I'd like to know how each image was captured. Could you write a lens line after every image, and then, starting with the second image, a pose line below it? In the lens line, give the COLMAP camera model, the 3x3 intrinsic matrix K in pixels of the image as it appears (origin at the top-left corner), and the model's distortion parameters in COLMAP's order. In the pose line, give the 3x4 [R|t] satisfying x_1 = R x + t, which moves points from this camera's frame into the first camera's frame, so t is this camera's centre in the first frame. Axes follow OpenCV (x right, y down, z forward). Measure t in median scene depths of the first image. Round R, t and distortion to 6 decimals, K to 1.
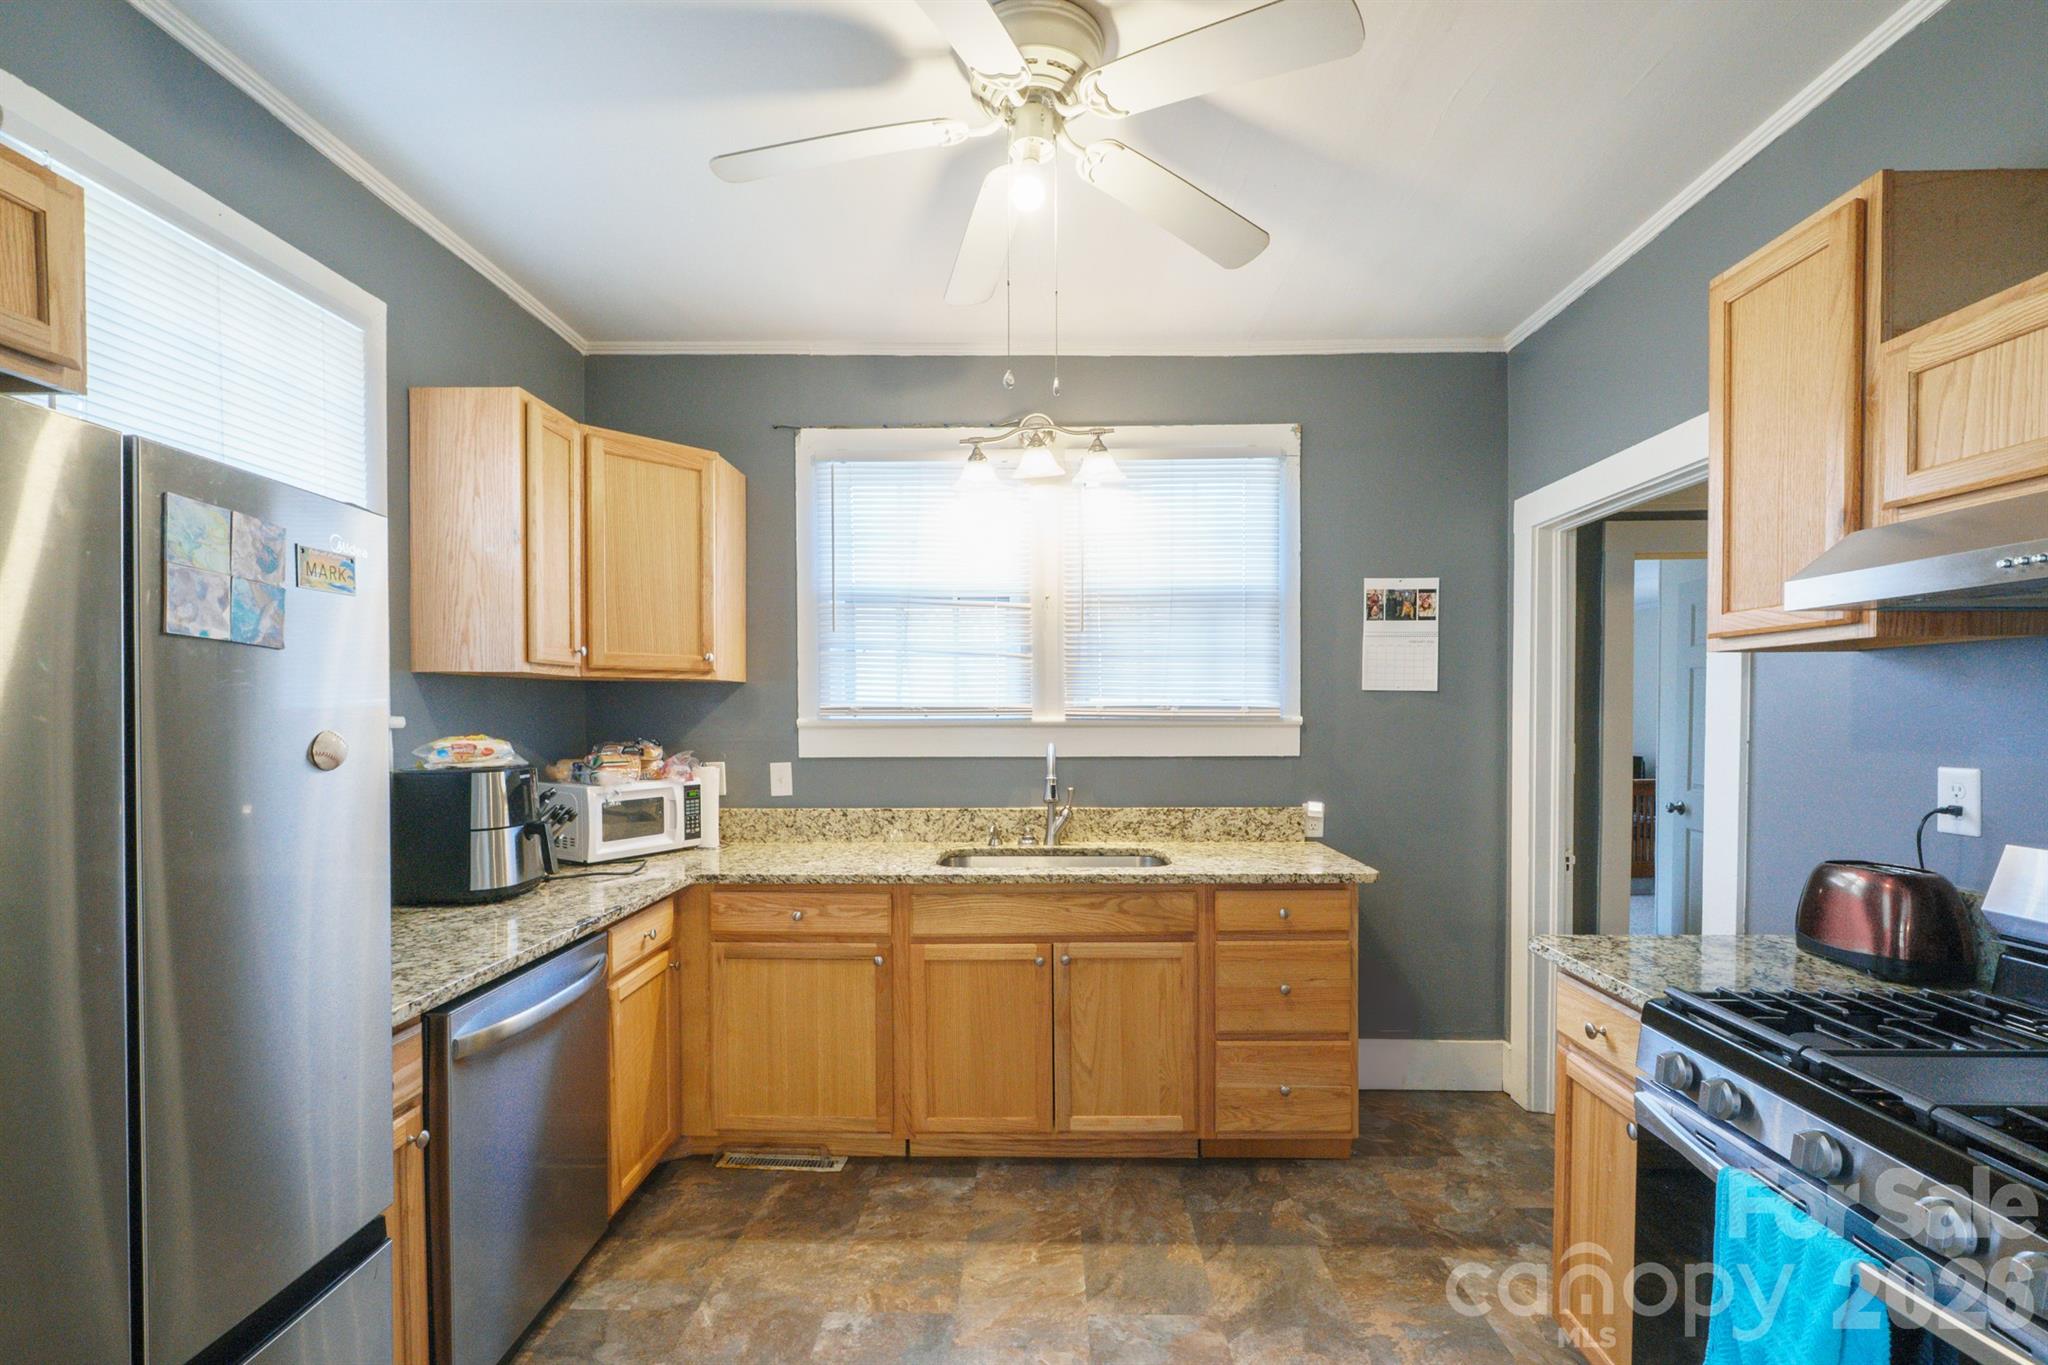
lens RADIAL K [[861.6, 0, 1045.1], [0, 861.6, 743.6], [0, 0, 1]] dist [-0.006554, 0.000937]
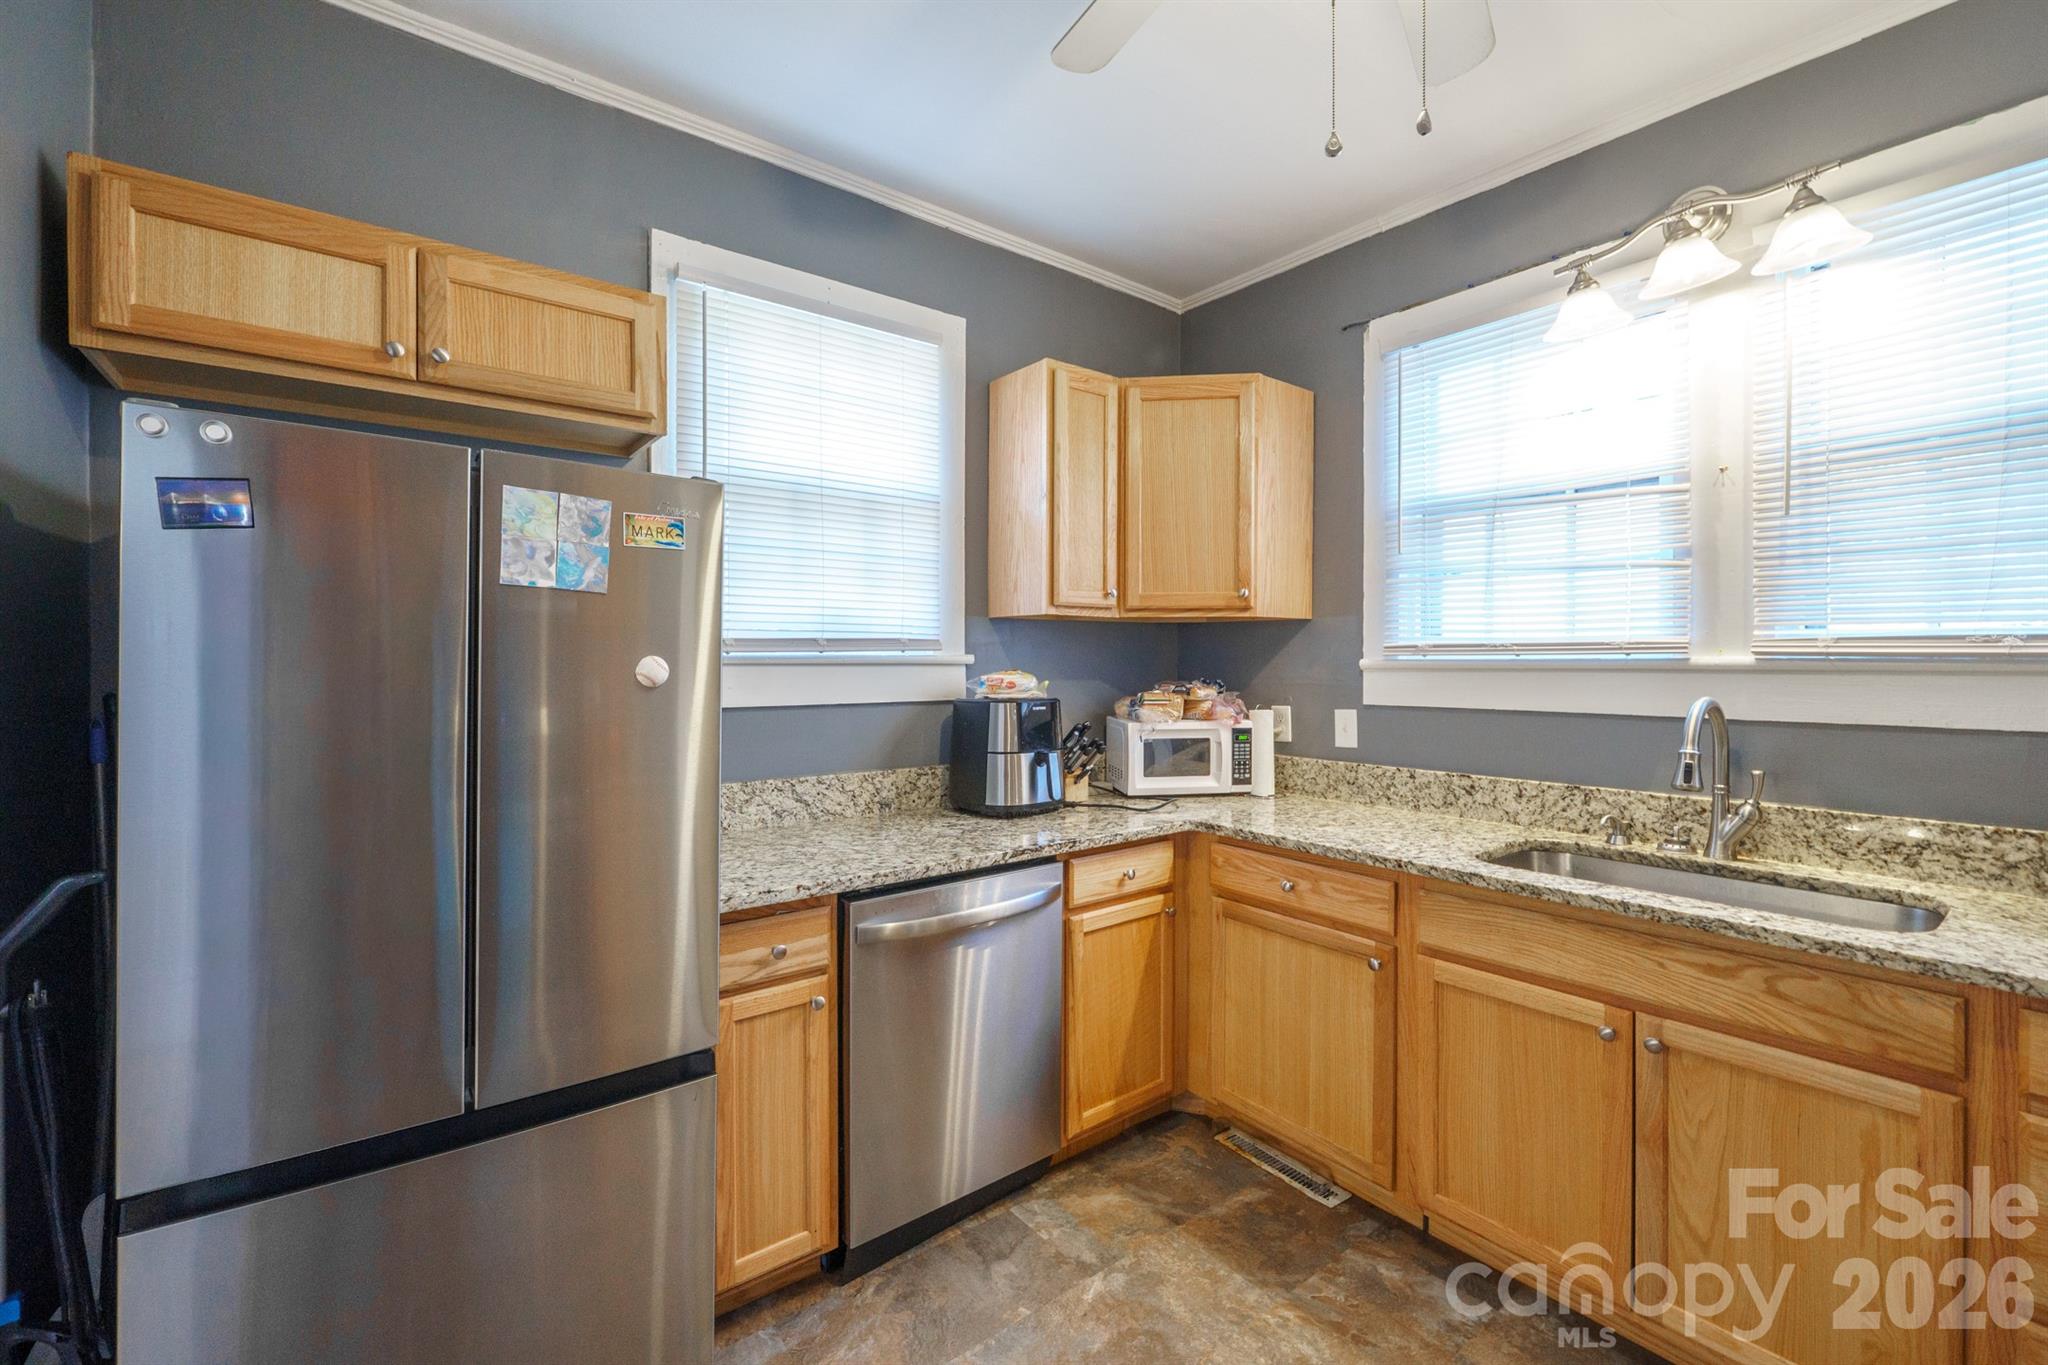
lens RADIAL K [[861.6, 0, 1041.6], [0, 861.6, 676.5], [0, 0, 1]] dist [-0.006554, 0.000937]
pose [[0.633722, 0.015393, -0.773408, 0.215416], [-0.029352, 0.999560, -0.004156, 0.001699], [0.773004, 0.025335, 0.633895, 0.257747]]
